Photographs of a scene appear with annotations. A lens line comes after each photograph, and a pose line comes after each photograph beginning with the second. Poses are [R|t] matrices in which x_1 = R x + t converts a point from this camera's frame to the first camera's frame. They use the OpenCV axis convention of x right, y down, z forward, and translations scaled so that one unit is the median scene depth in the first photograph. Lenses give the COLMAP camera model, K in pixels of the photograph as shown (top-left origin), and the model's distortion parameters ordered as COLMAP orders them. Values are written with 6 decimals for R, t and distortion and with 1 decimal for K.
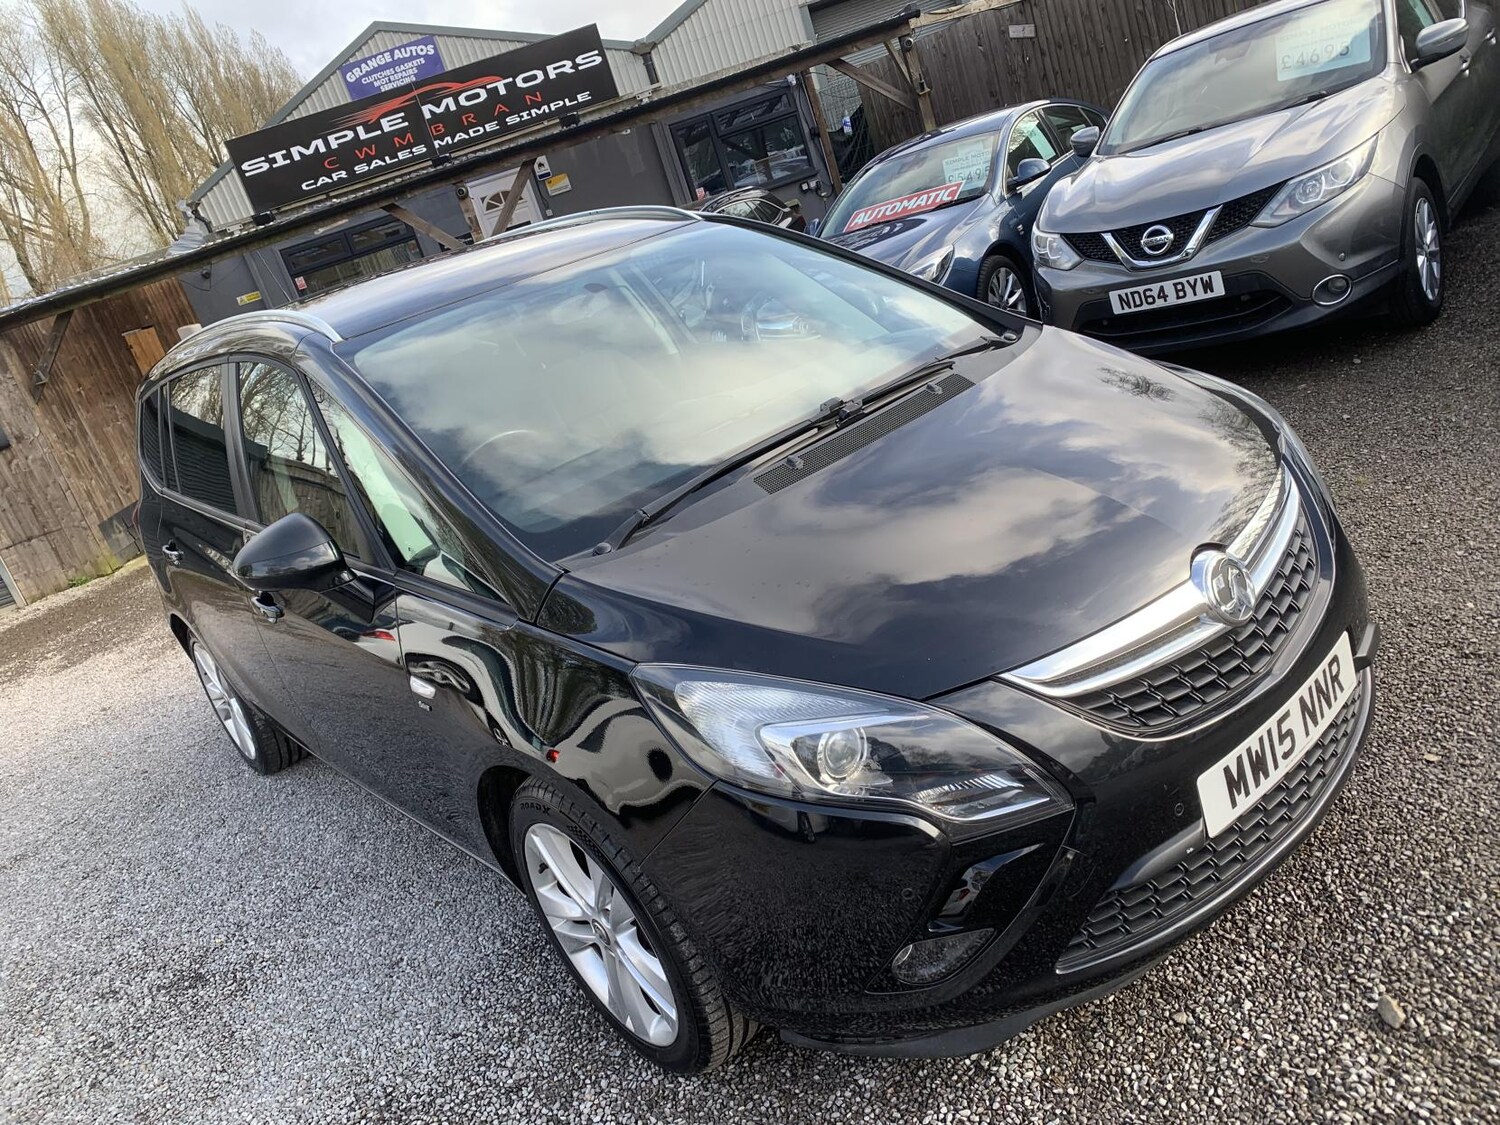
lens RADIAL K [[1149.4, 0, 742.7], [0, 1149.4, 542.5], [0, 0, 1]] dist [0.009595, -0.011636]
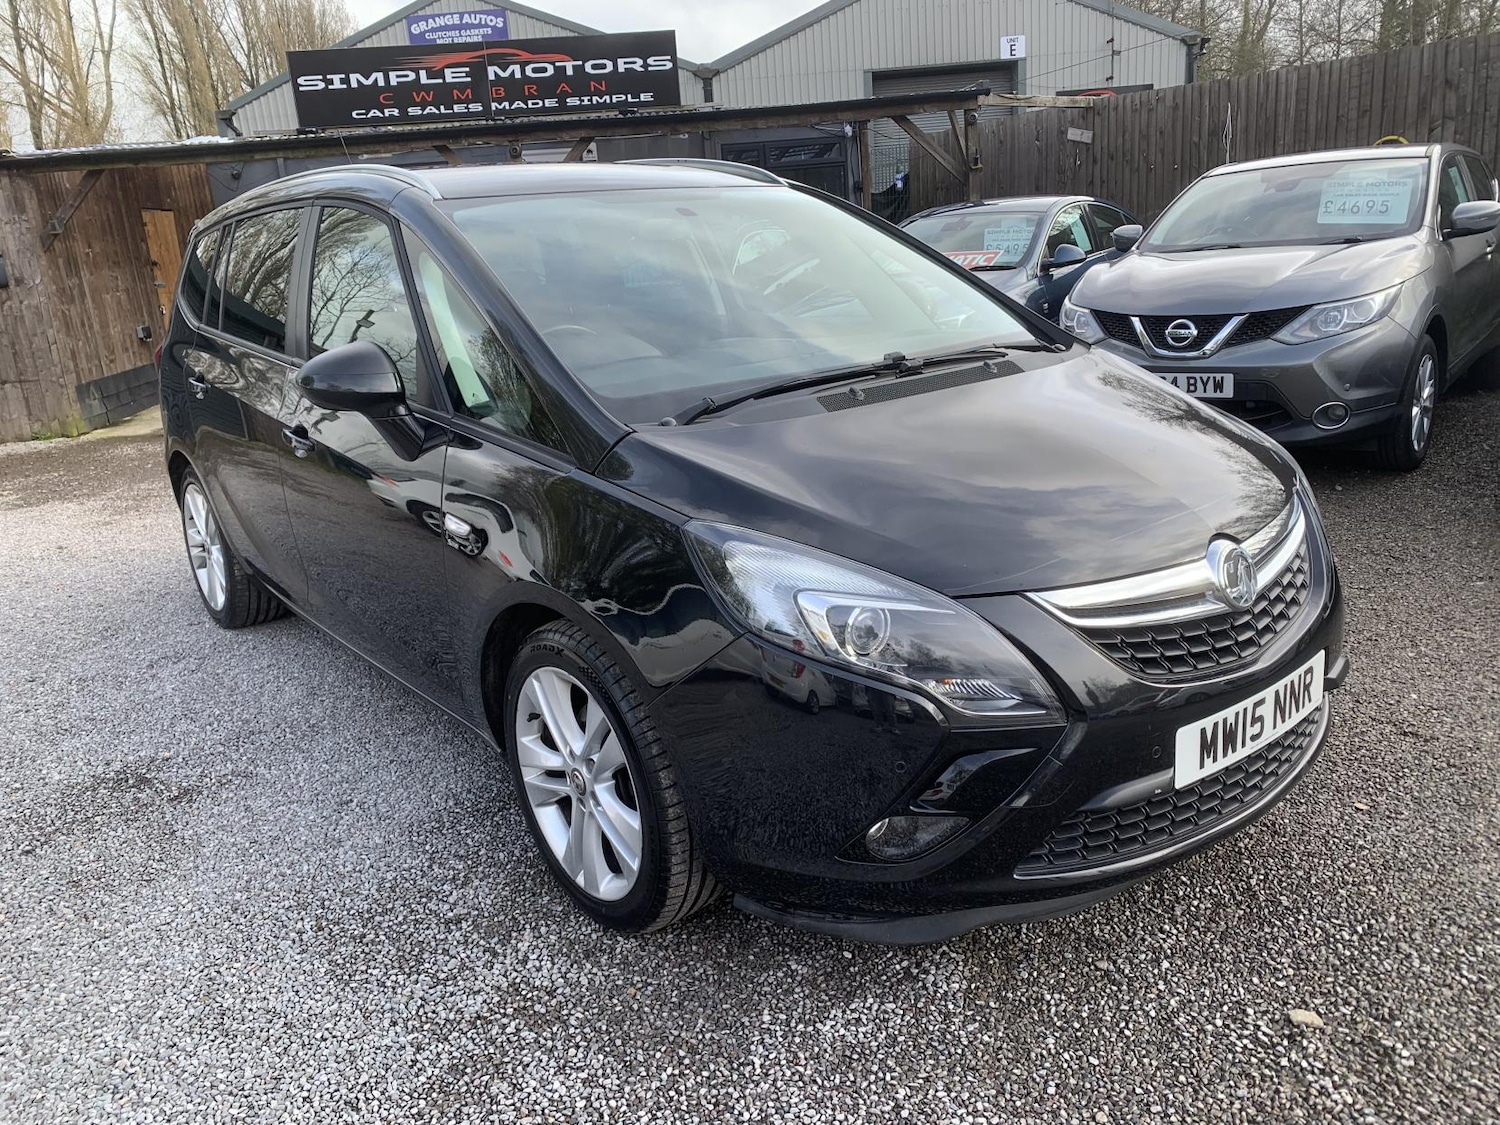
lens RADIAL K [[1149.4, 0, 735.1], [0, 1149.4, 556.1], [0, 0, 1]] dist [0.009595, -0.011636]
pose [[0.972690, 0.228357, 0.041561, -0.059681], [-0.227129, 0.973330, -0.032256, 0.111350], [-0.047819, 0.021936, 0.998615, -0.043866]]
